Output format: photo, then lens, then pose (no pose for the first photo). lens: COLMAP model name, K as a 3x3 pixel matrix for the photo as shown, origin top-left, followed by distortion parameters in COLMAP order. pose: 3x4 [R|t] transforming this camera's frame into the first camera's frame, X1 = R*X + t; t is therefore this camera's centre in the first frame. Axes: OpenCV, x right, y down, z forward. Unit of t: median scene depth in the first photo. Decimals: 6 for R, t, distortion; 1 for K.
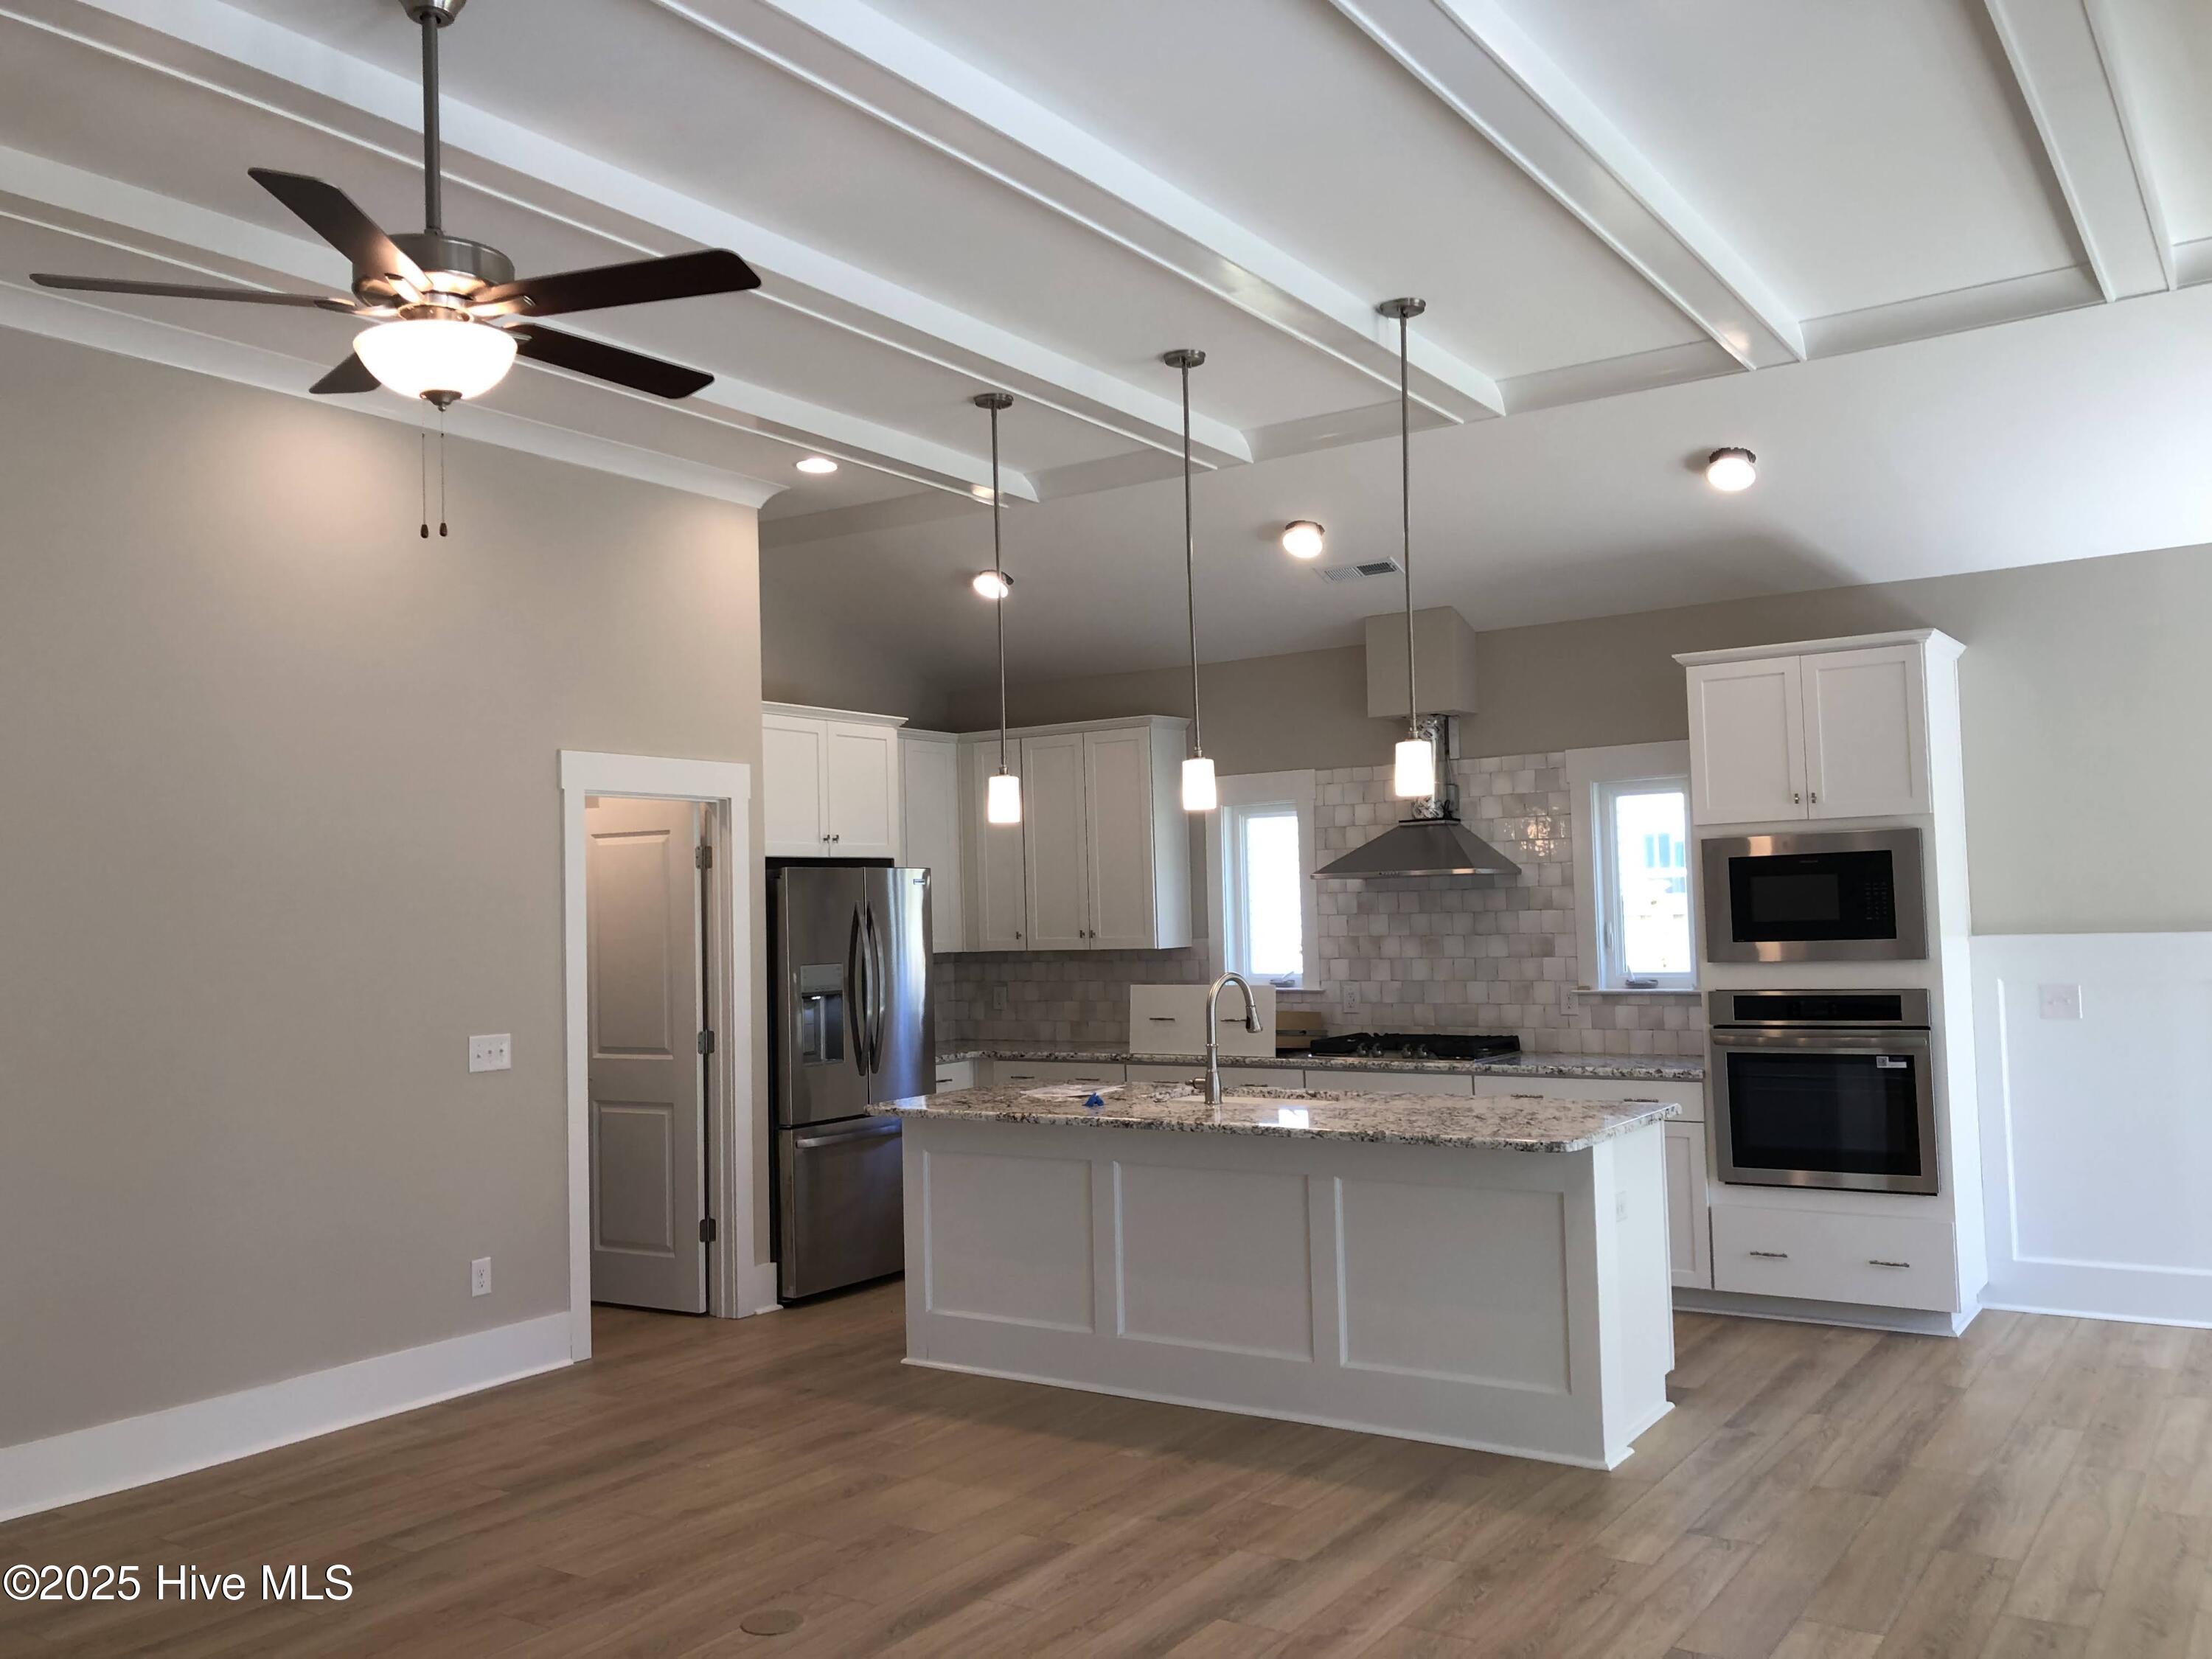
lens RADIAL K [[1838.5, 0, 1112.1], [0, 1838.5, 794.3], [0, 0, 1]] dist [0.023394, -0.010920]
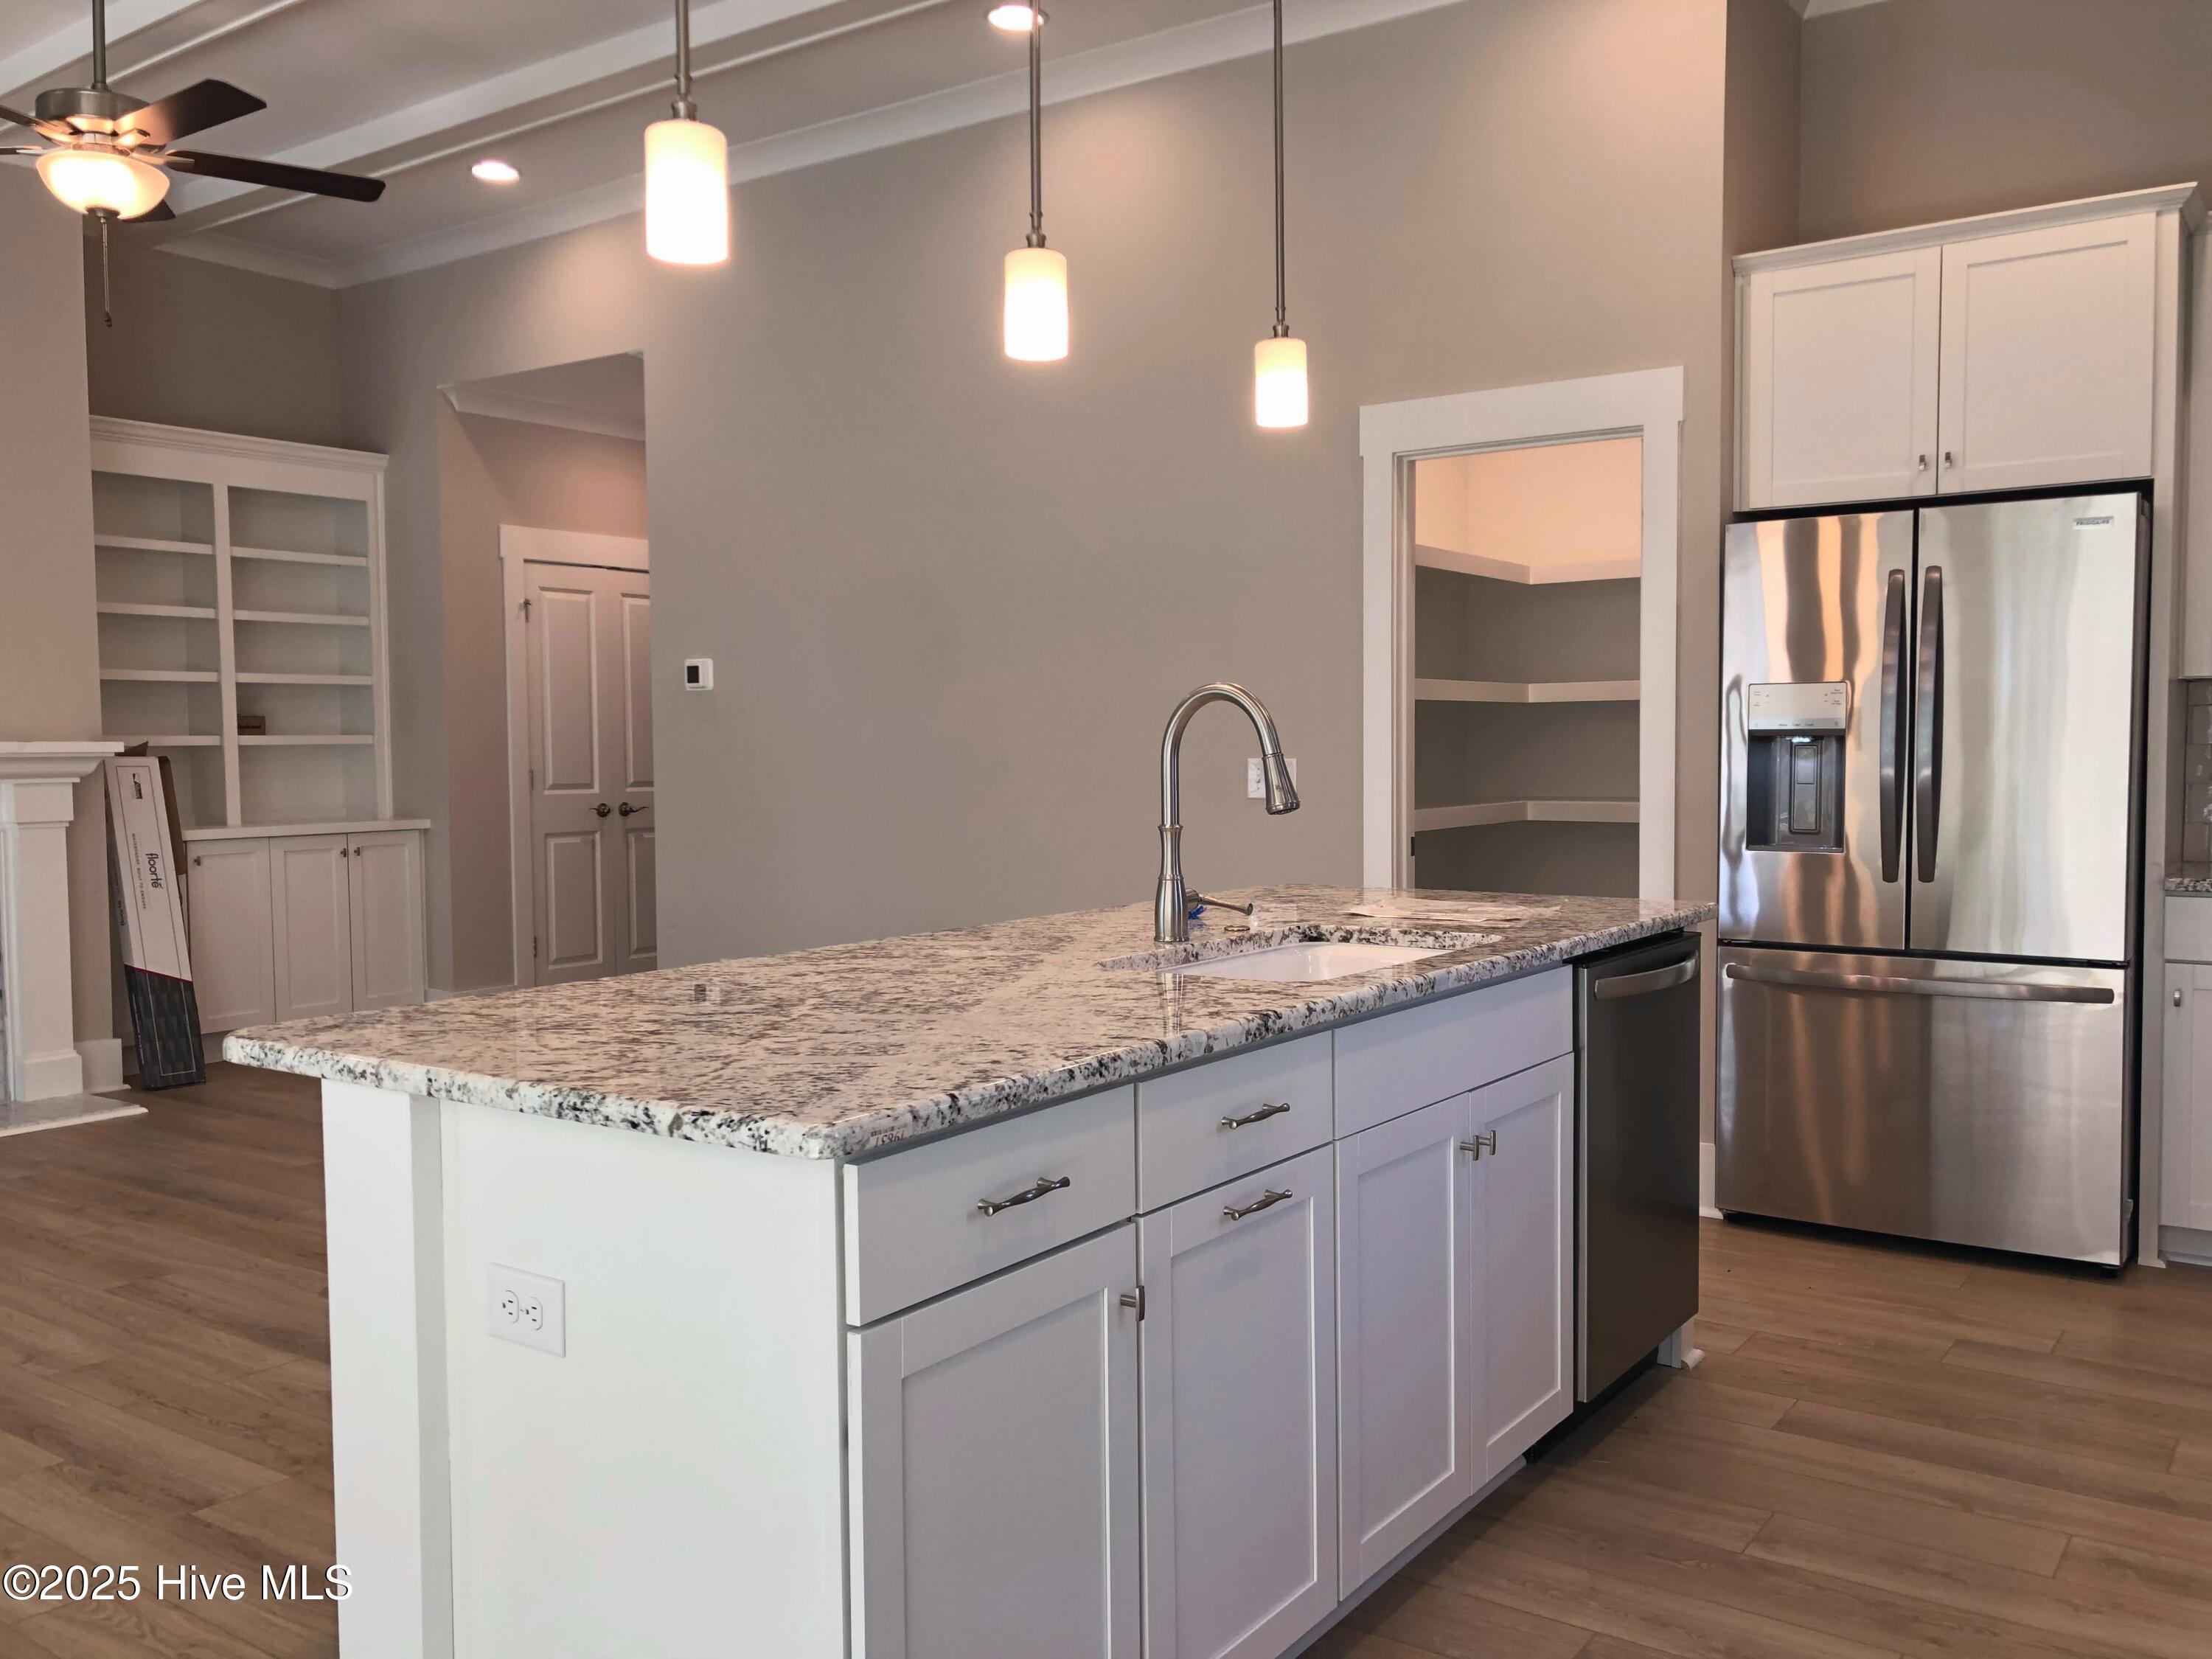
lens RADIAL K [[1838.5, 0, 1128.2], [0, 1838.5, 843.9], [0, 0, 1]] dist [0.023394, -0.010920]
pose [[-0.025183, 0.079976, -0.996479, 0.509721], [0.070125, 0.994481, 0.078044, 0.096438], [0.997220, -0.067912, -0.030652, 0.934950]]
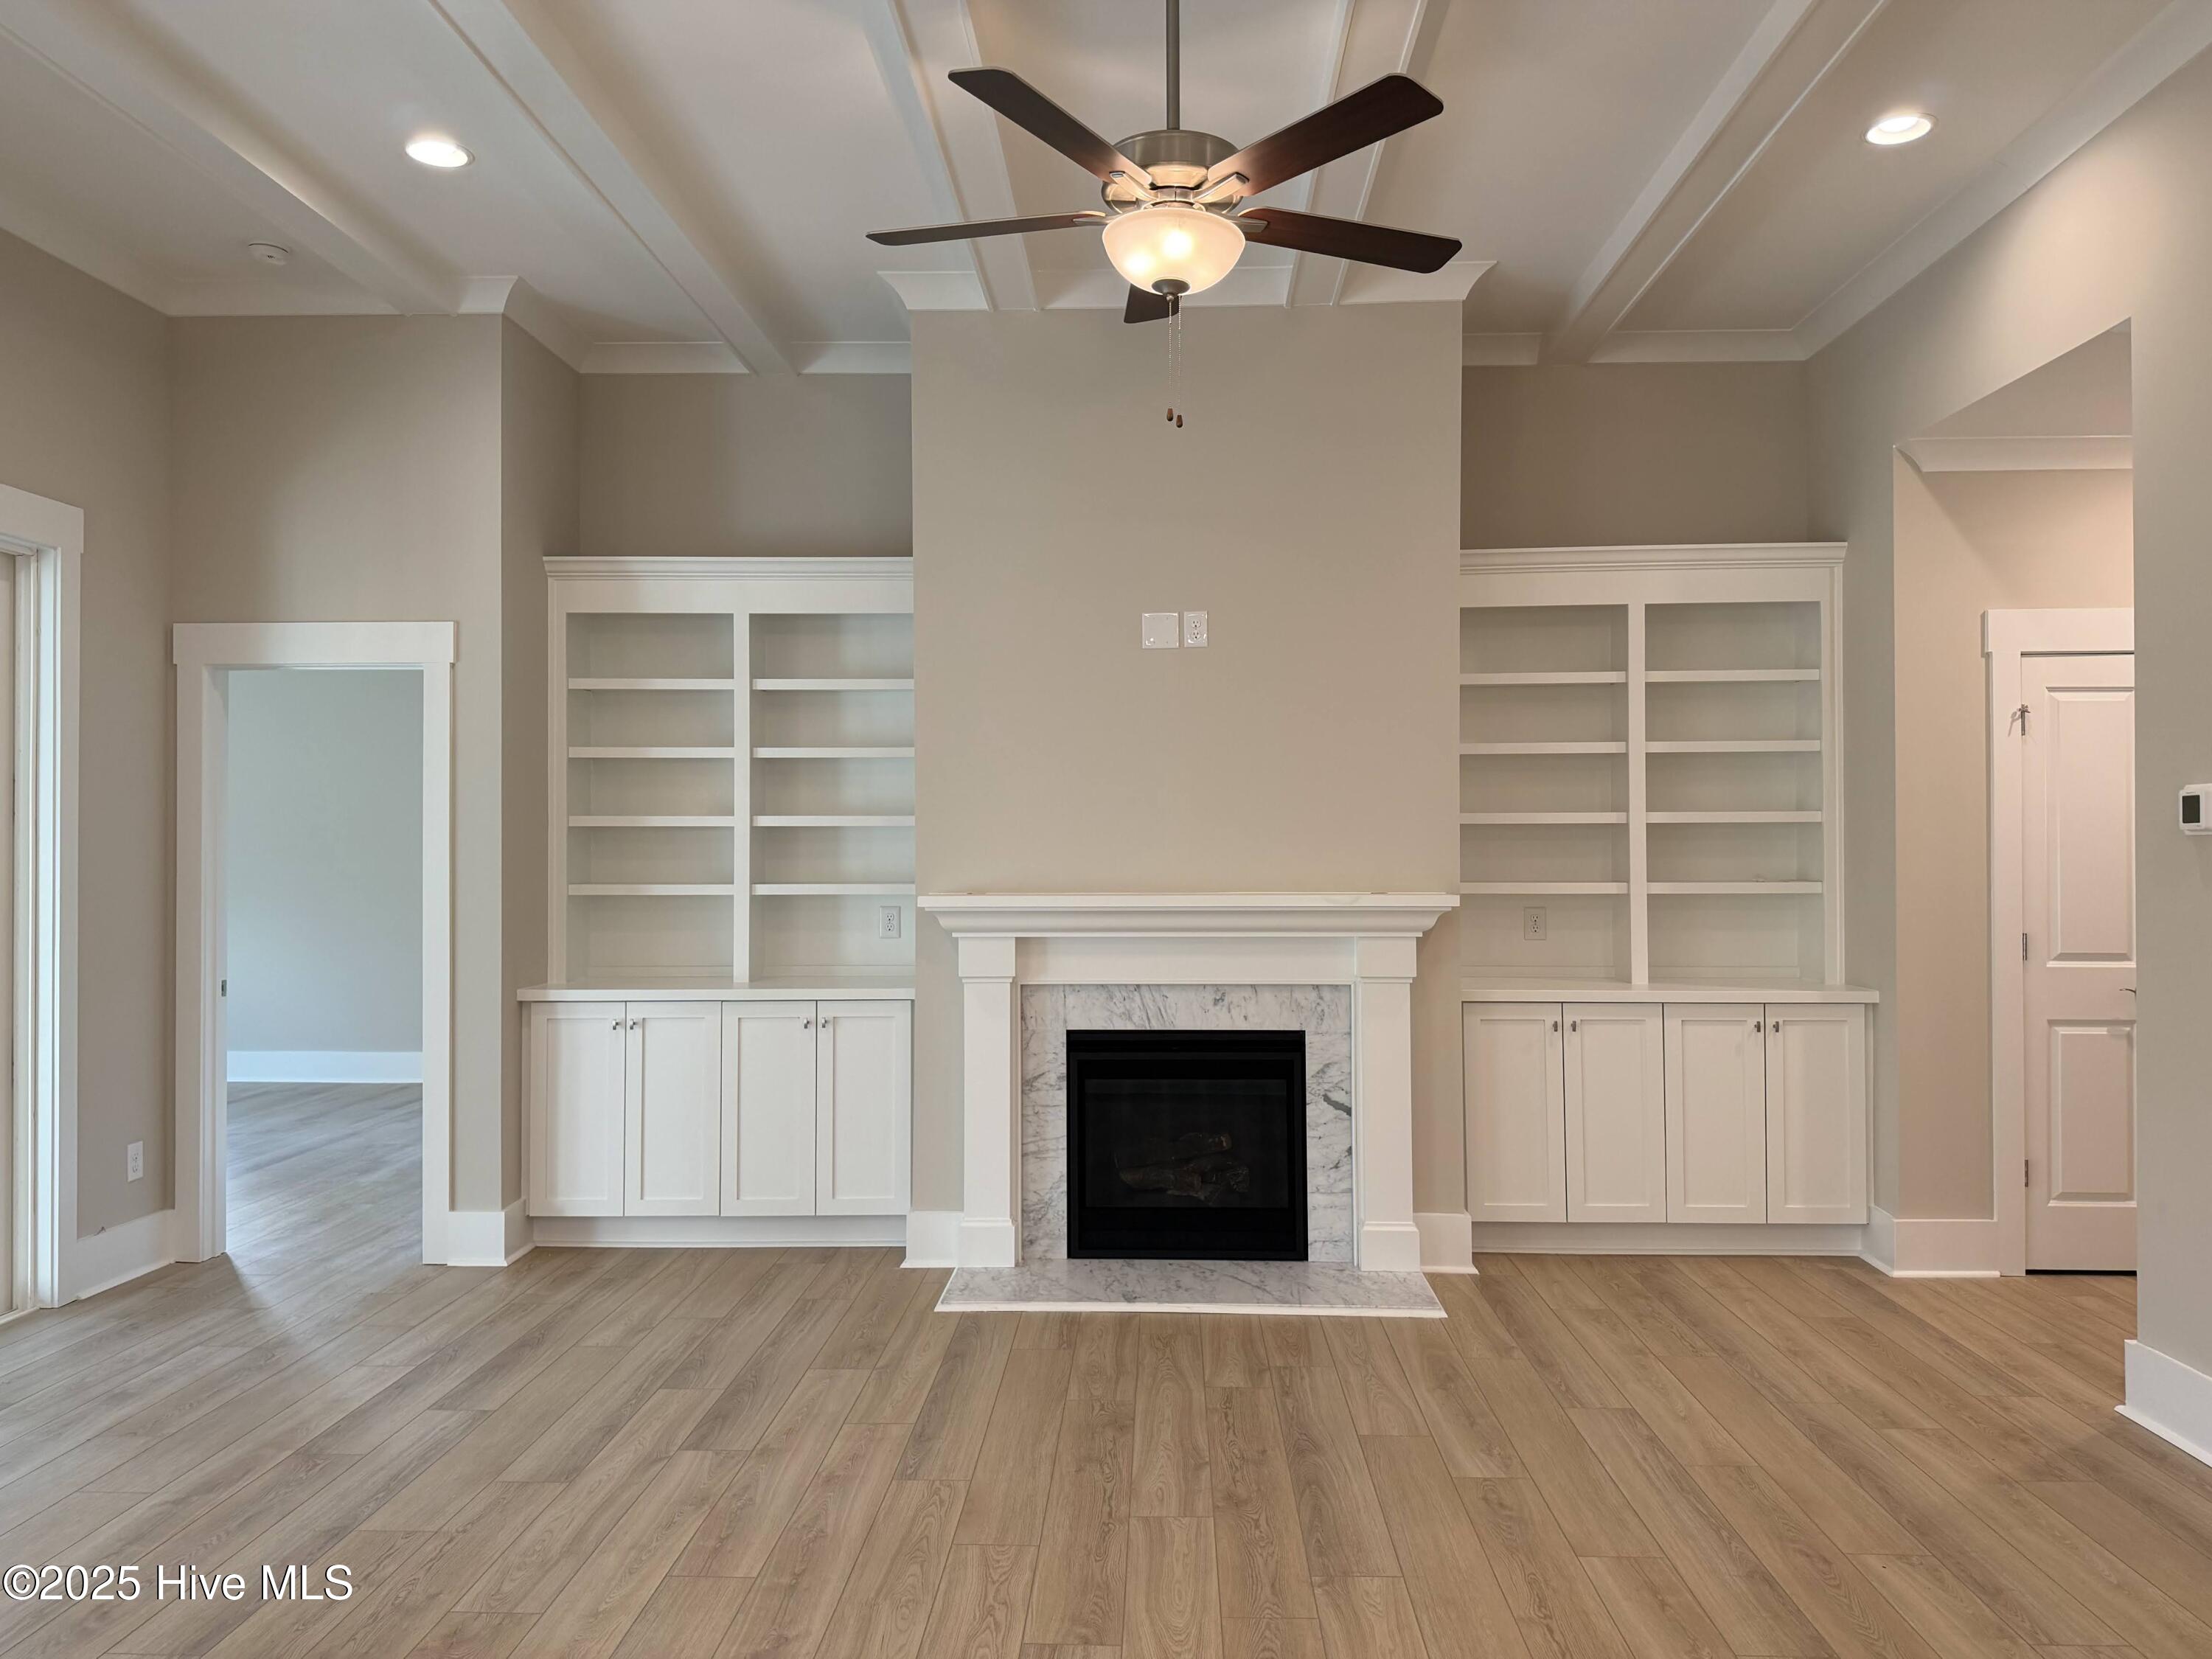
lens RADIAL K [[1576.8, 0, 1091.3], [0, 1576.8, 831.7], [0, 0, 1]] dist [0.036959, -0.020780]
pose [[-0.855137, 0.019056, -0.518052, 0.086847], [0.054037, 0.997157, -0.052518, 0.081483], [0.515578, -0.072904, -0.853735, 0.940612]]
